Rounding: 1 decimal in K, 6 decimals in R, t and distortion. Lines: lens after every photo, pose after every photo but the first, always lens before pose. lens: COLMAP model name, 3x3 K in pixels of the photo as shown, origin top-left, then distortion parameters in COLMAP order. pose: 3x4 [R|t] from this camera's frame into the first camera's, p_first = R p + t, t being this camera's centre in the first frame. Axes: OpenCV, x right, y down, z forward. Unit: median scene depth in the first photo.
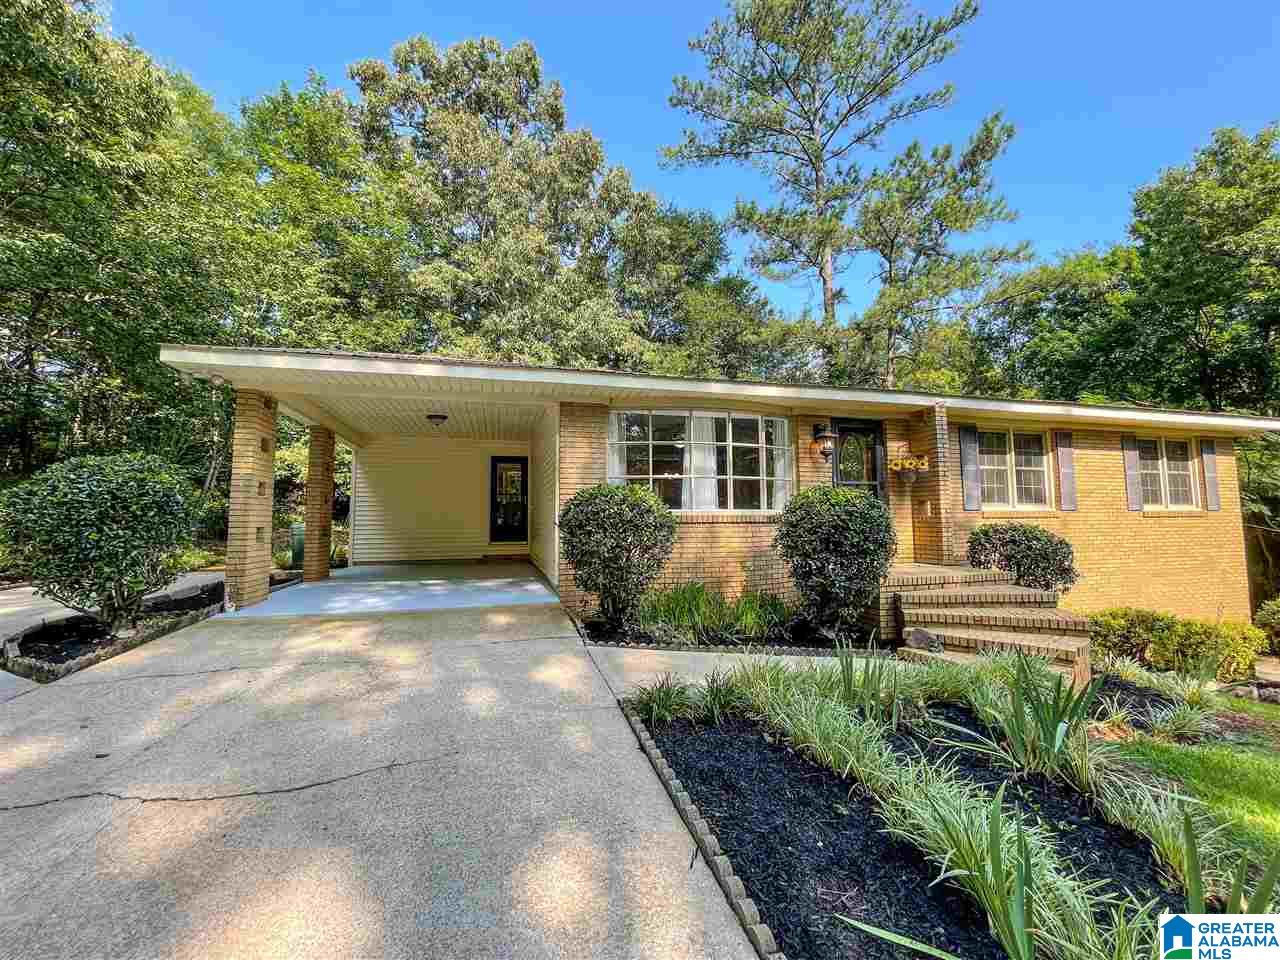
lens RADIAL K [[516.0, 0, 643.6], [0, 516.0, 483.5], [0, 0, 1]] dist [0.002576, 0.000101]
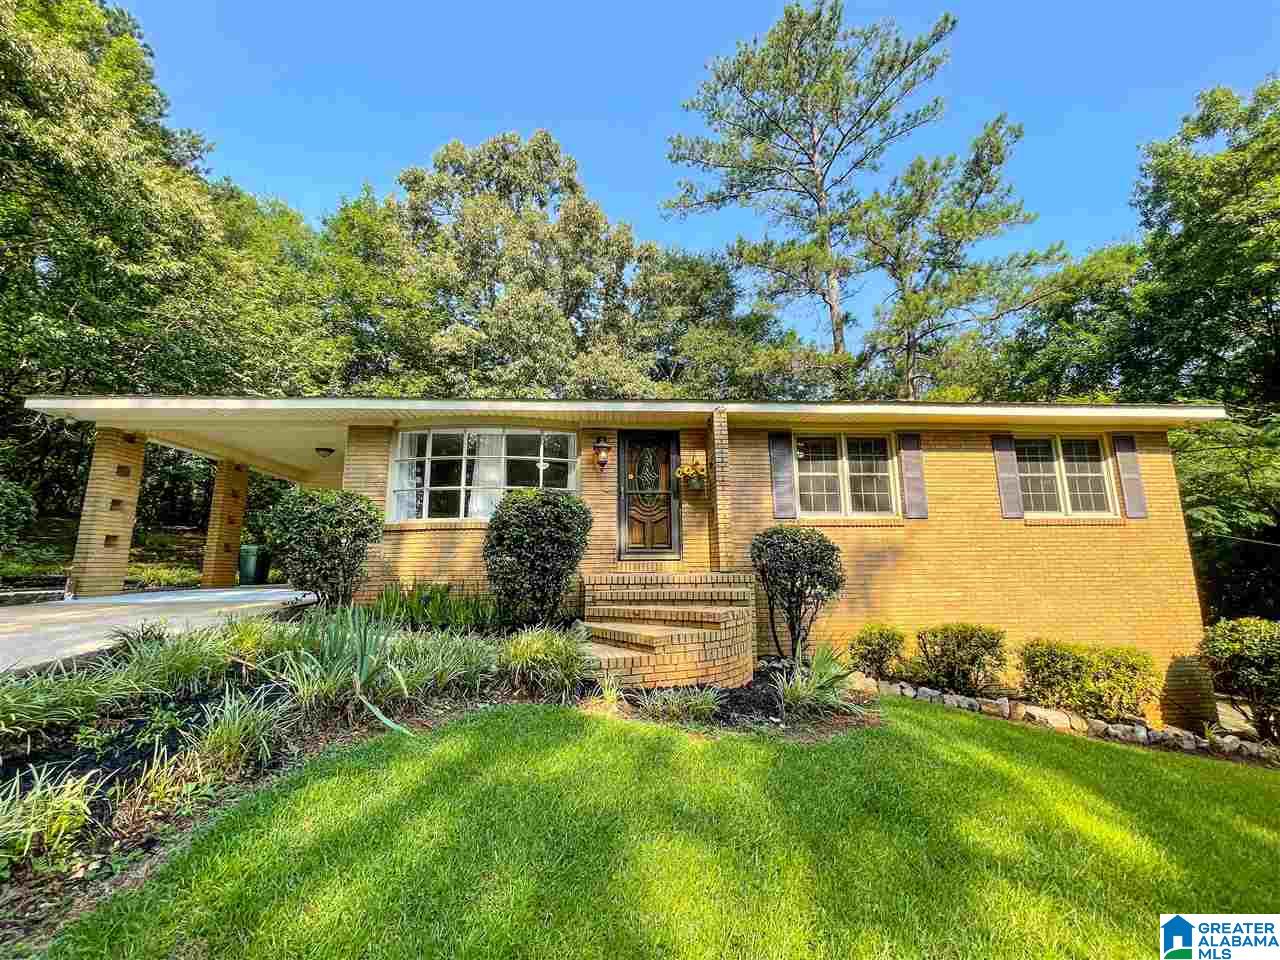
lens RADIAL K [[524.5, 0, 640.0], [0, 524.5, 480.0], [0, 0, 1]] dist [0.000819, 0.000536]
pose [[0.979430, -0.036942, -0.198371, 0.203104], [0.017232, 0.994820, -0.100182, 0.026204], [0.201045, 0.094703, 0.974994, -0.000046]]
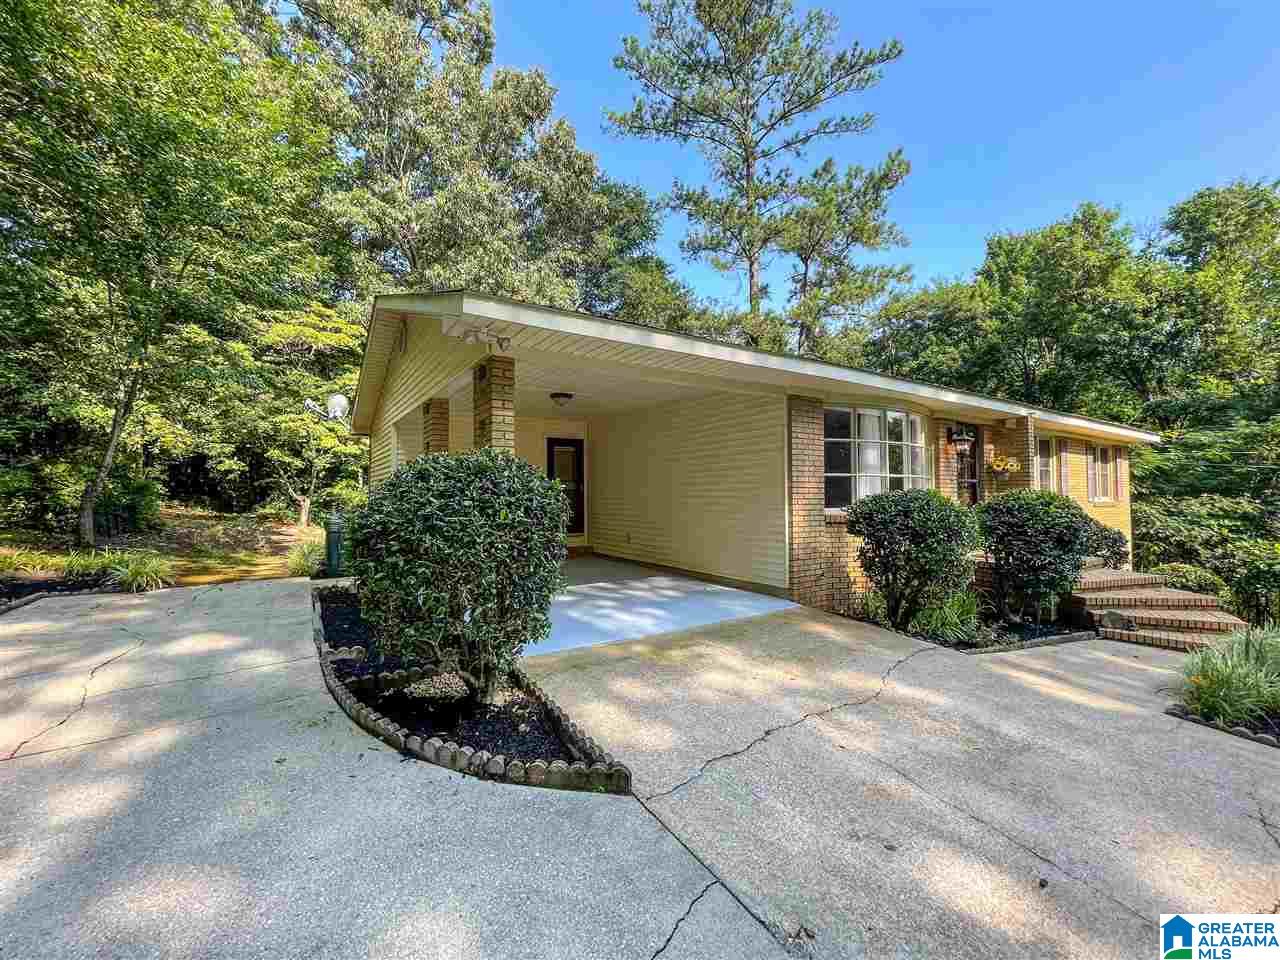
lens RADIAL K [[519.2, 0, 640.0], [0, 519.2, 480.0], [0, 0, 1]] dist [-0.002062, 0.005156]
pose [[0.951740, 0.015125, 0.306534, -0.206177], [-0.027814, 0.998926, 0.037068, -0.008572], [-0.305644, -0.043805, 0.951138, 0.049186]]
